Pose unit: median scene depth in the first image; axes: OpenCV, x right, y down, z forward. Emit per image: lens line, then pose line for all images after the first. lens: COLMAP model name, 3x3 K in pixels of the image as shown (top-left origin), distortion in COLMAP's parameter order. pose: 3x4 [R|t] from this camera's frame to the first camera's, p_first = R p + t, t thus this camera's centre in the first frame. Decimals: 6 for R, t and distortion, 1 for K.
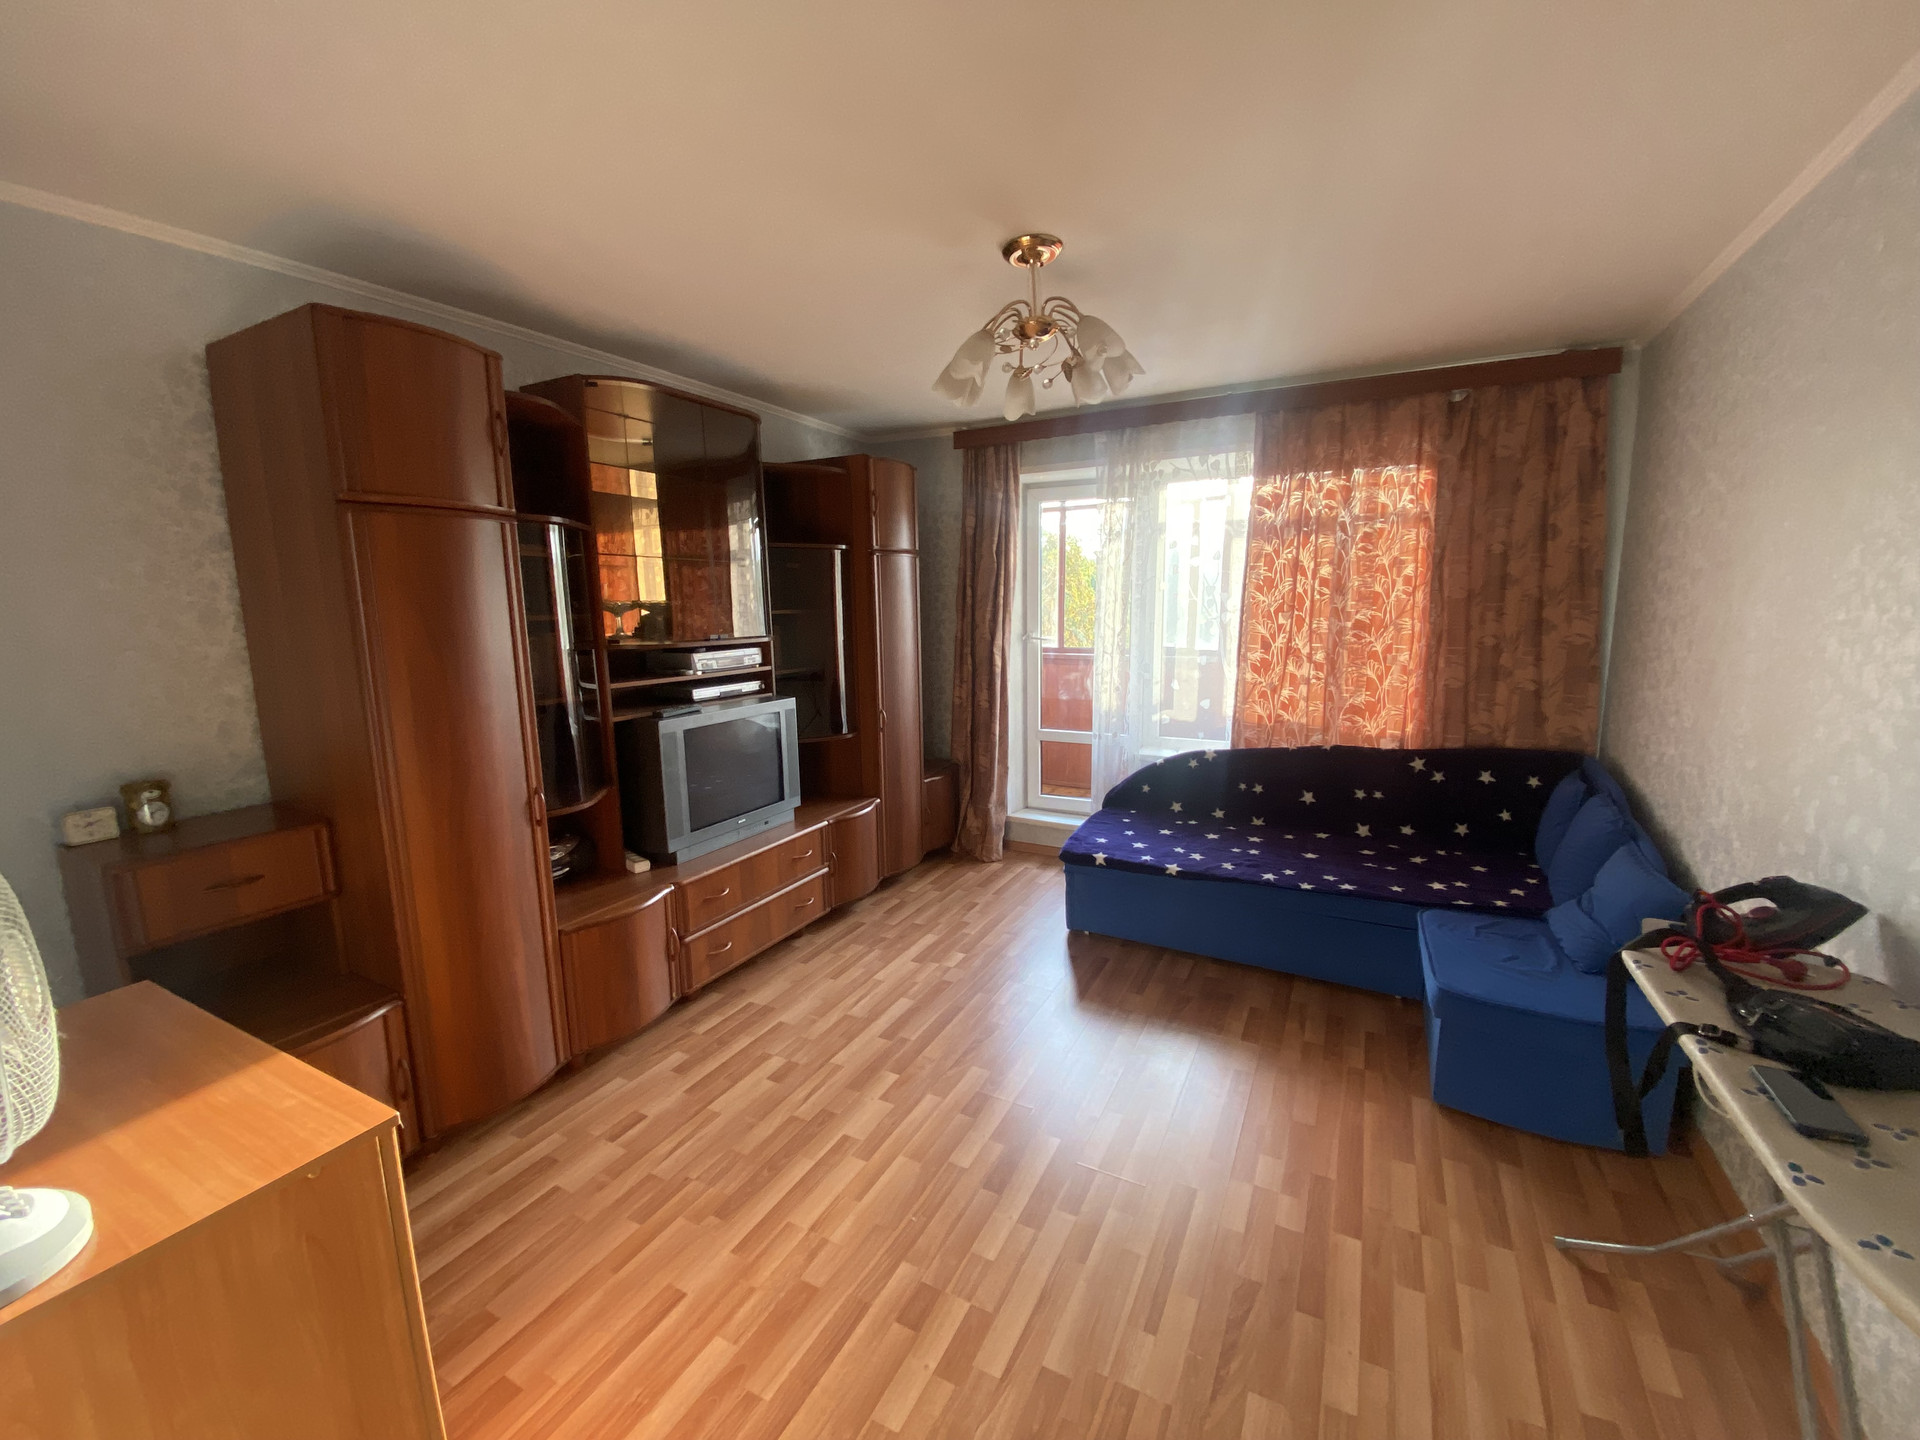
lens RADIAL K [[778.9, 0, 955.9], [0, 778.9, 715.6], [0, 0, 1]] dist [0.014127, -0.017945]
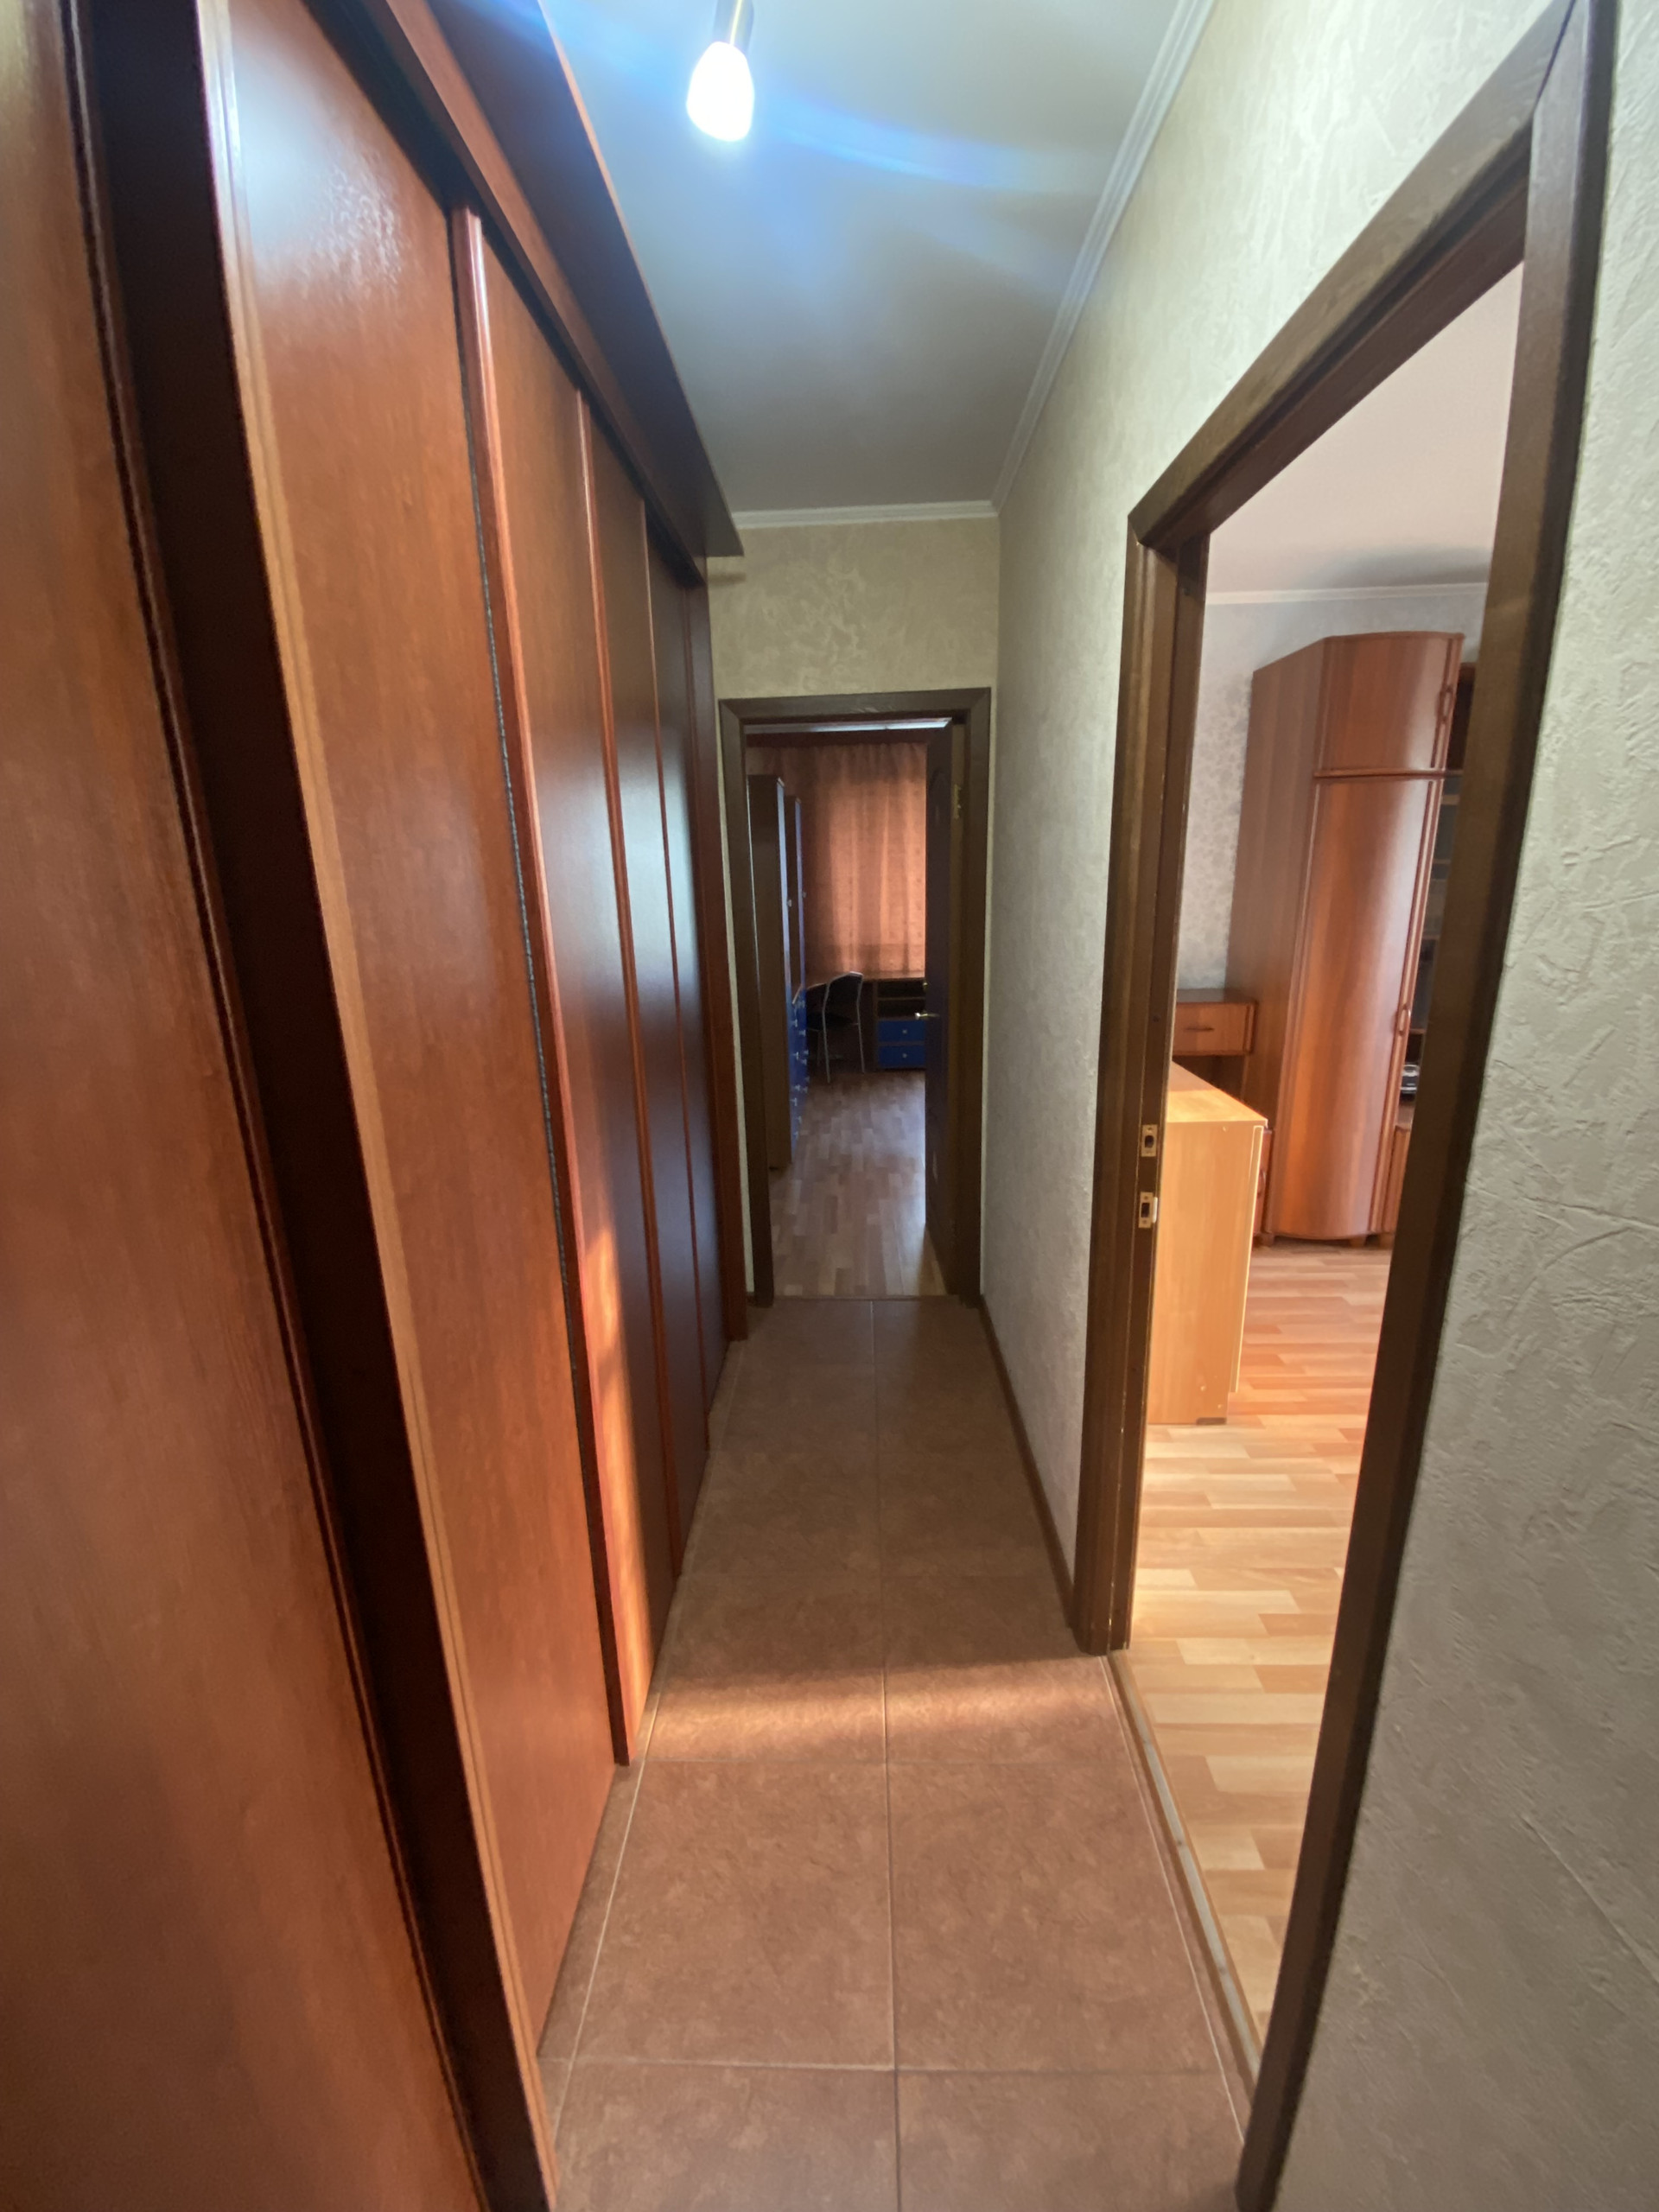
lens RADIAL K [[897.4, 0, 823.1], [0, 897.4, 1103.9], [0, 0, 1]] dist [0.014127, -0.017945]
pose [[0.431317, 0.236963, -0.870525, 0.273070], [-0.121835, 0.971351, 0.204044, 0.055878], [0.893936, 0.018053, 0.447831, -0.363115]]
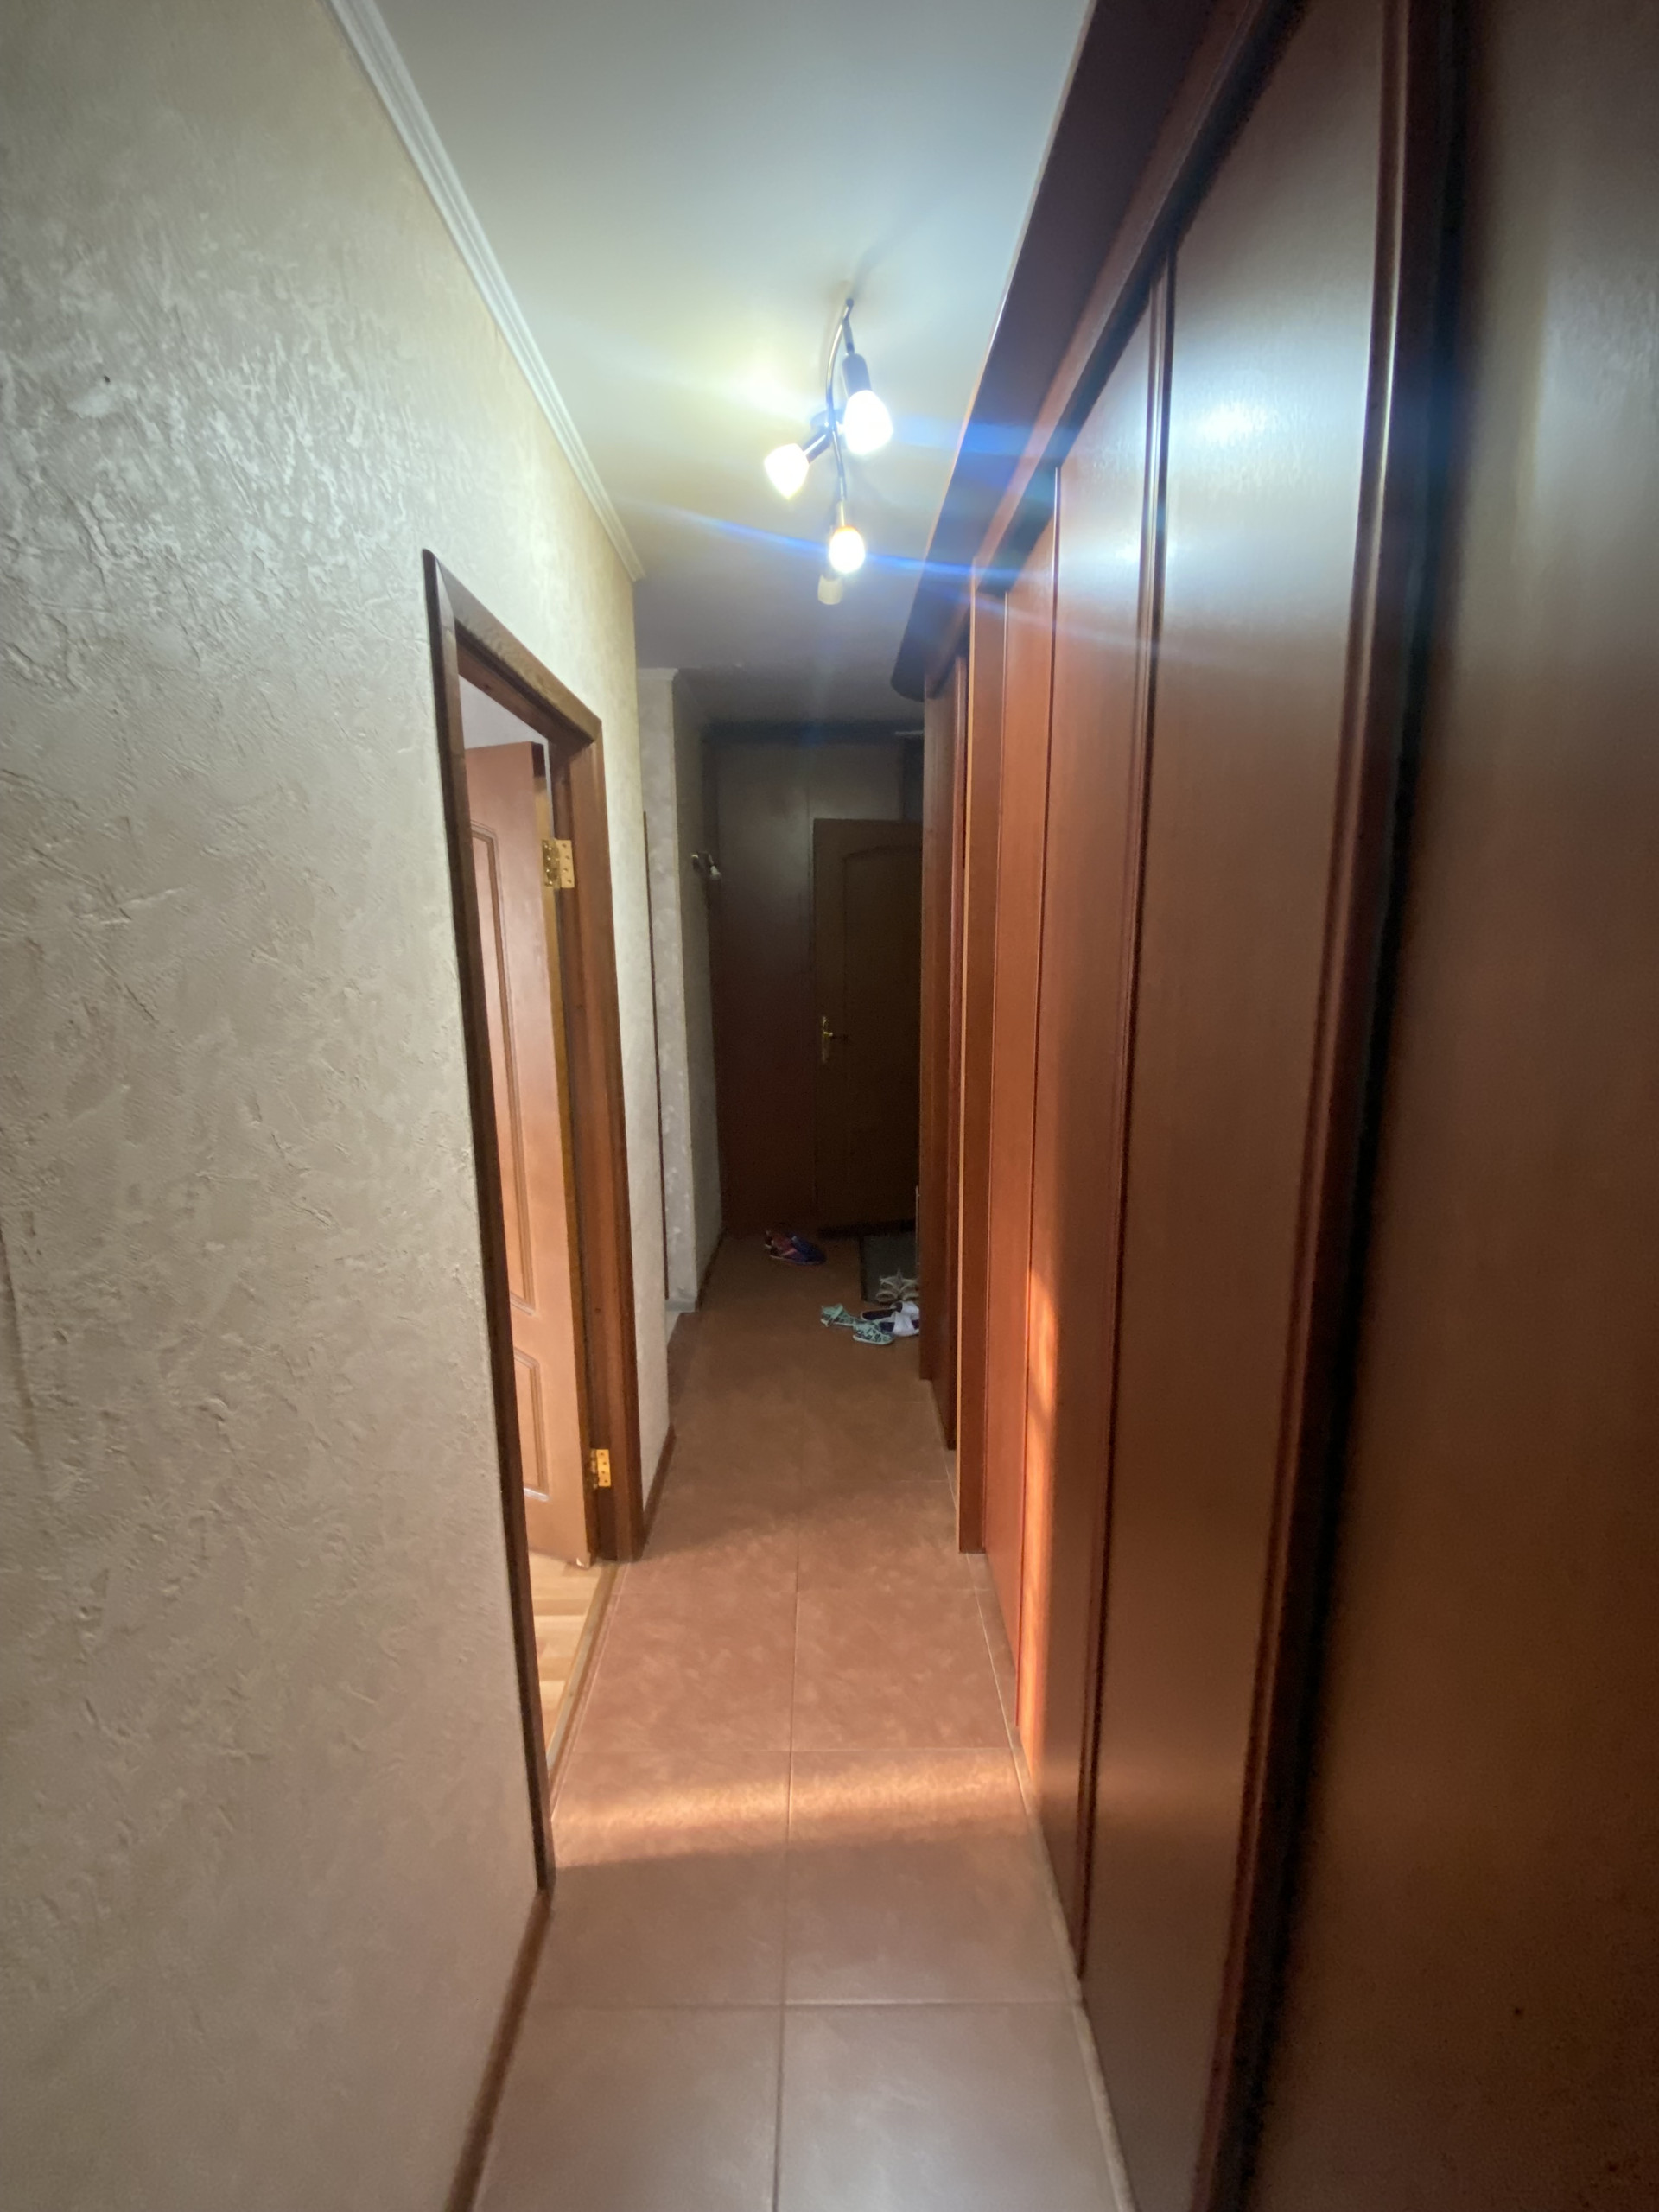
lens RADIAL K [[897.4, 0, 824.4], [0, 897.4, 1103.7], [0, 0, 1]] dist [0.014127, -0.017945]
pose [[-0.467310, -0.146053, 0.871946, -0.688073], [0.156504, 0.957018, 0.244180, -0.016988], [-0.870131, 0.250571, -0.424366, 0.112634]]
